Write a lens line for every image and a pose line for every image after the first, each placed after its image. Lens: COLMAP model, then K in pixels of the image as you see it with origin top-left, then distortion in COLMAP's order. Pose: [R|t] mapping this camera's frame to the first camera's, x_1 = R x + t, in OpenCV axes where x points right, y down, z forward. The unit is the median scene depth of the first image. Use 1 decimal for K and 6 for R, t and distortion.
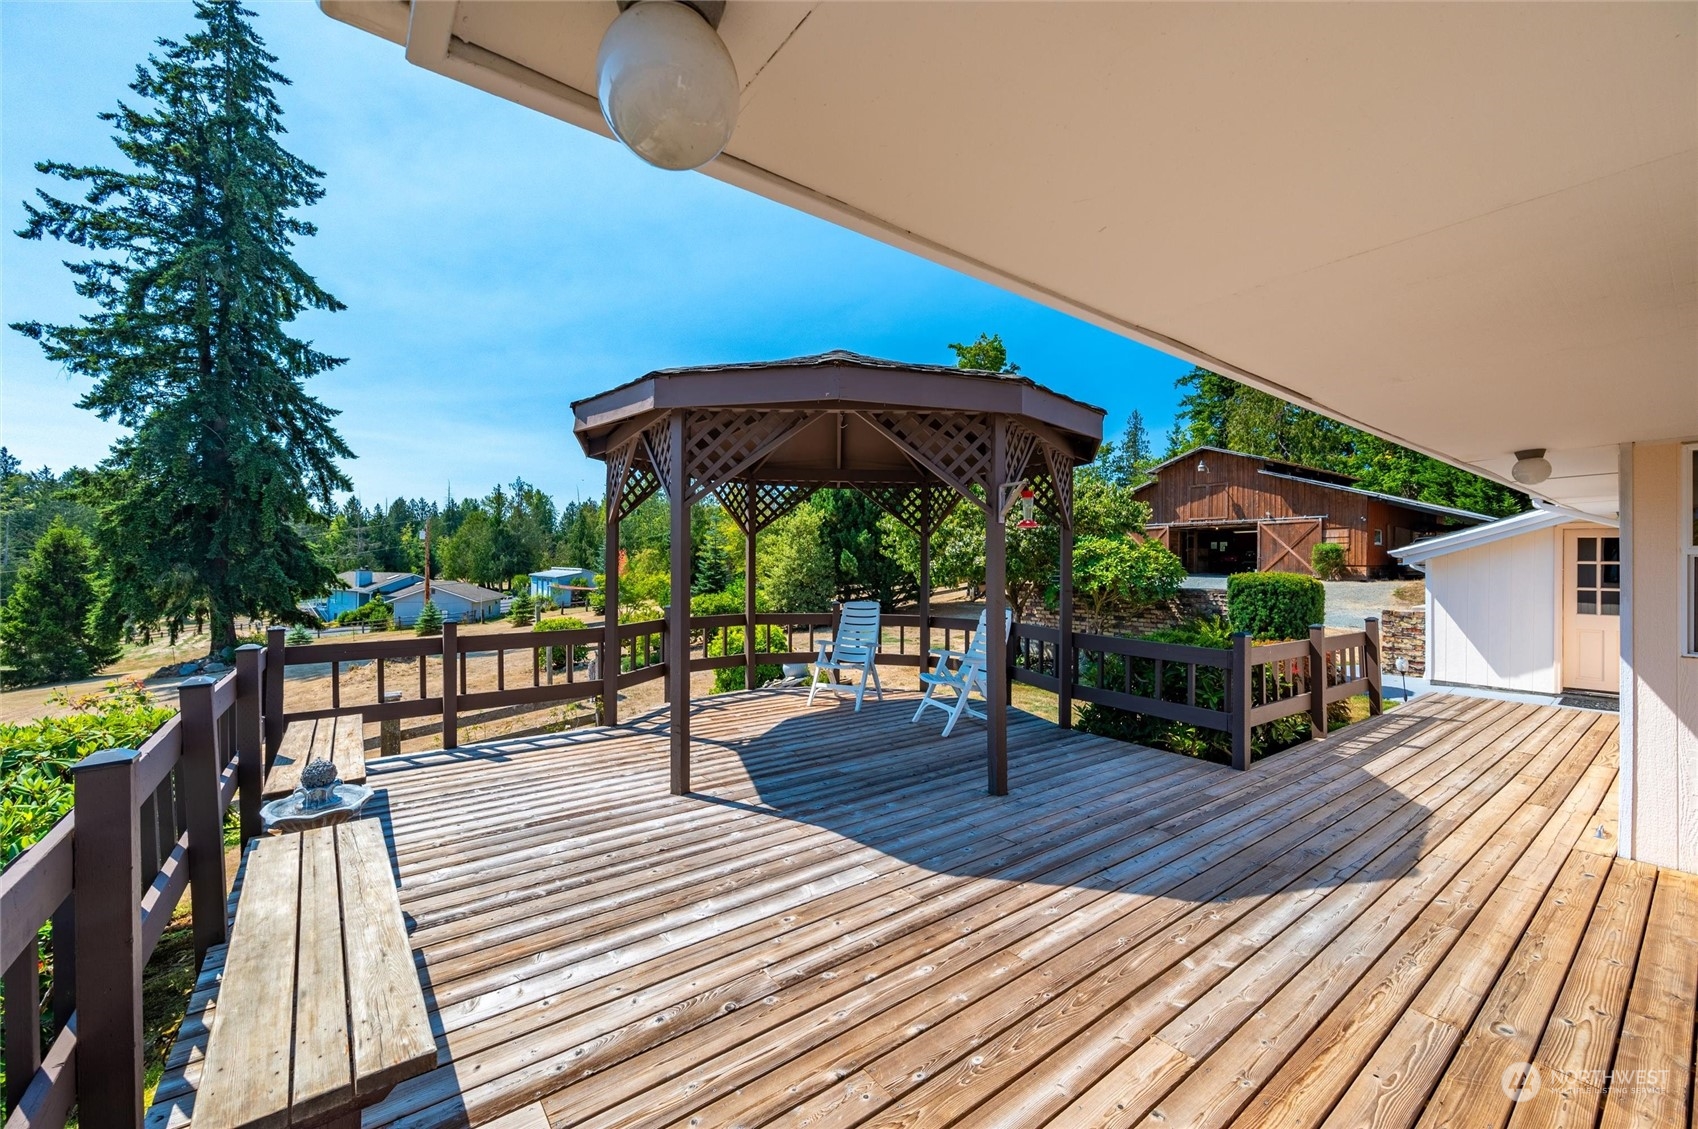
lens RADIAL K [[680.2, 0, 846.3], [0, 680.2, 549.5], [0, 0, 1]] dist [0.001931, 0.001666]
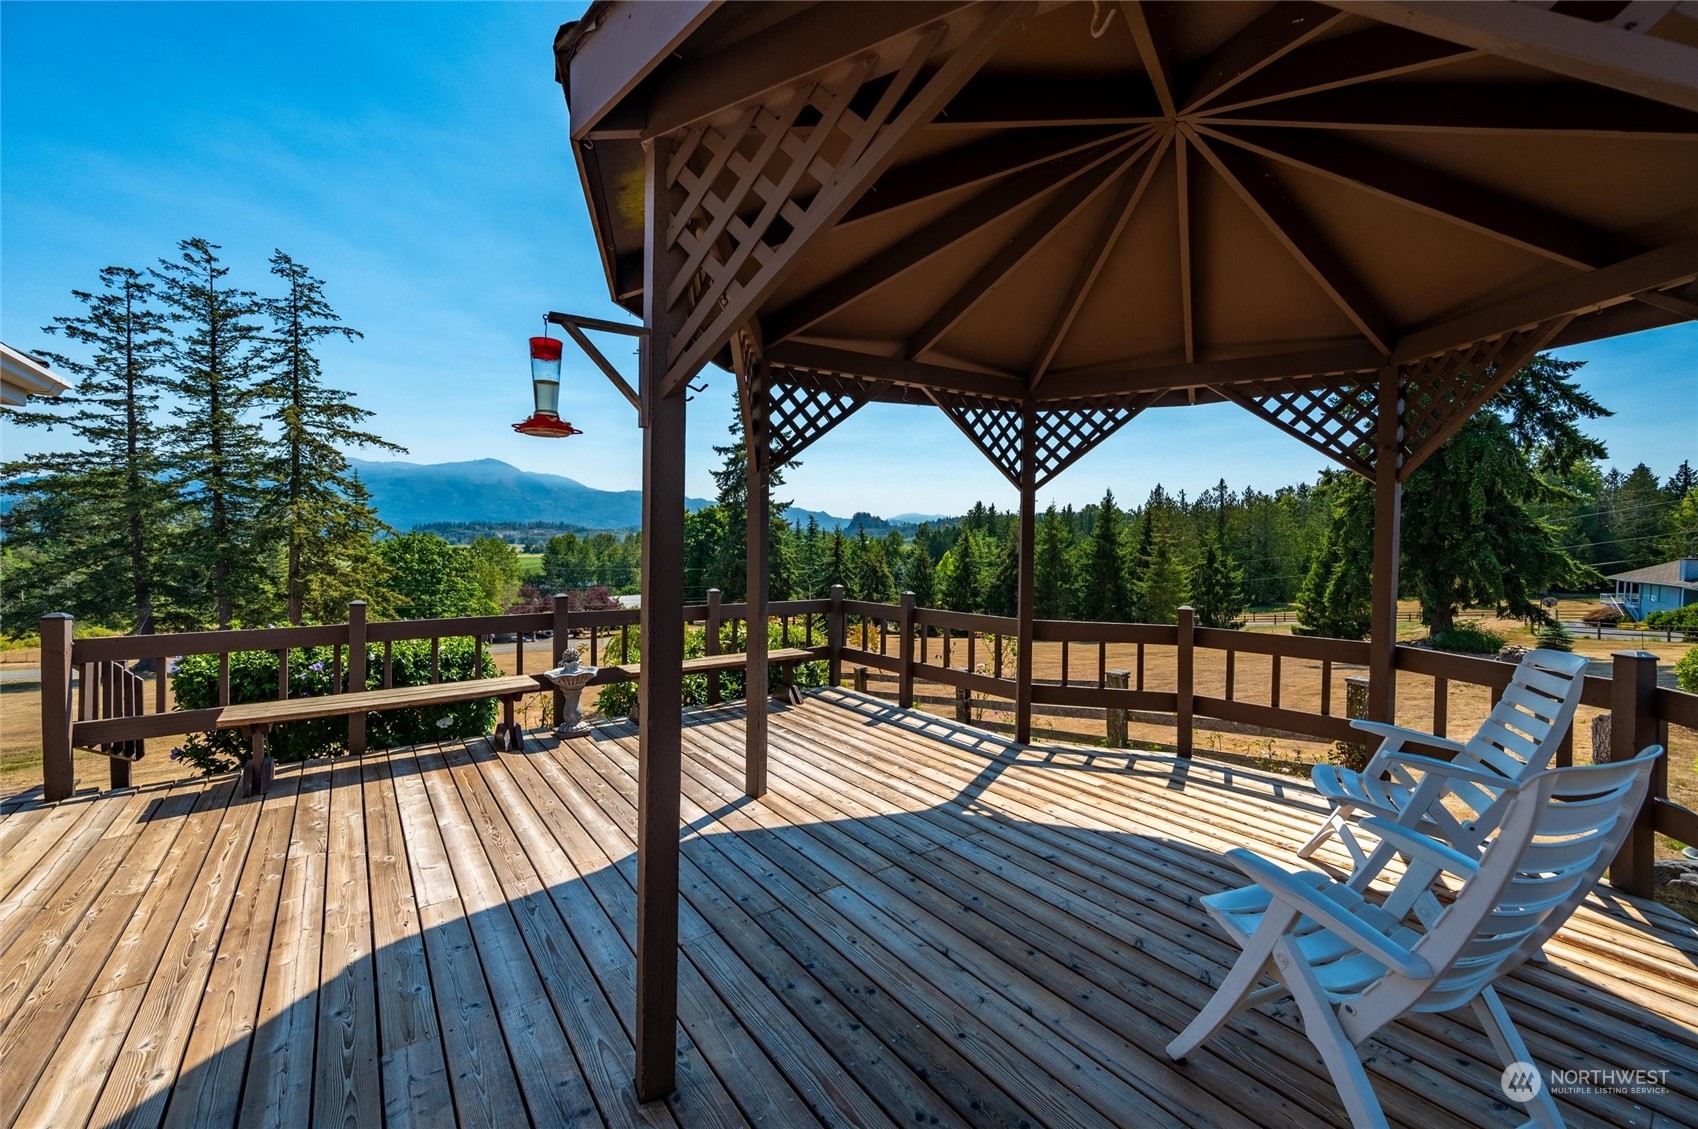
lens RADIAL K [[671.7, 0, 850.5], [0, 671.7, 548.2], [0, 0, 1]] dist [0.002067, -0.000642]
pose [[-0.014759, 0.004329, -0.999882, 0.309661], [0.014599, 0.999885, 0.004113, 0.014915], [0.999785, -0.014536, -0.014820, 0.553600]]
